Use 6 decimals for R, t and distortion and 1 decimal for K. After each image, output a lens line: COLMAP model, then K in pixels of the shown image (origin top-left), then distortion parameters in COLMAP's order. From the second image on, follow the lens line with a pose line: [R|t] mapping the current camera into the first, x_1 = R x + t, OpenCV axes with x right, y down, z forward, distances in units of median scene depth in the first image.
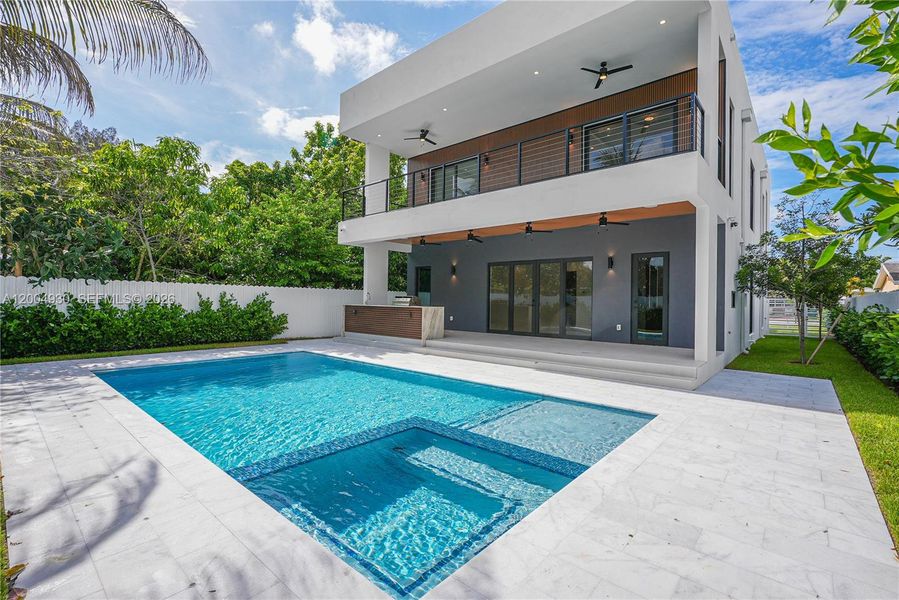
lens RADIAL K [[408.3, 0, 449.5], [0, 408.3, 300.0], [0, 0, 1]] dist [-0.003637, 0.000146]
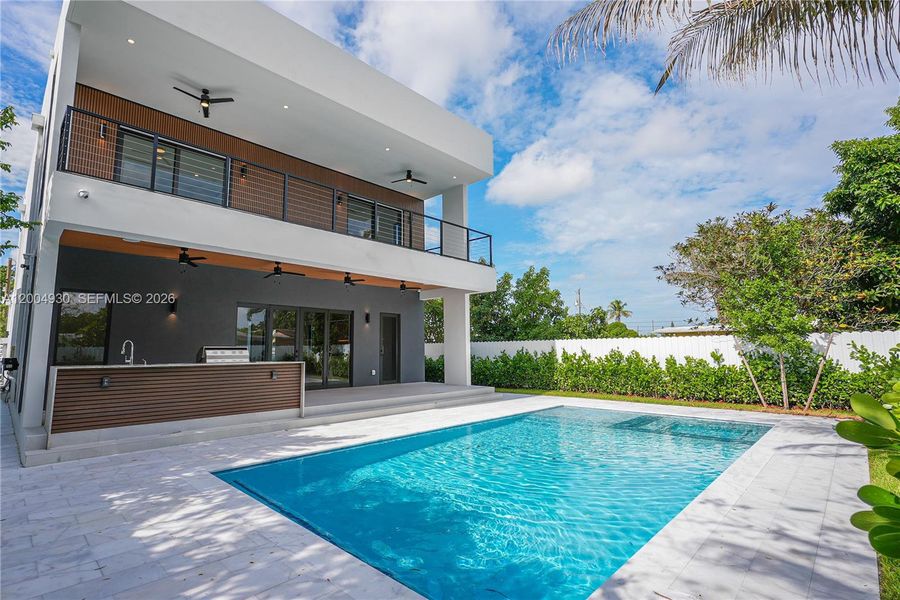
lens RADIAL K [[401.1, 0, 450.0], [0, 401.1, 300.0], [0, 0, 1]] dist [0.001380, -0.000262]
pose [[0.073871, 0.111498, 0.991015, -0.731517], [0.003067, 0.993700, -0.112028, -0.011631], [-0.997263, 0.011315, 0.073063, 0.653738]]
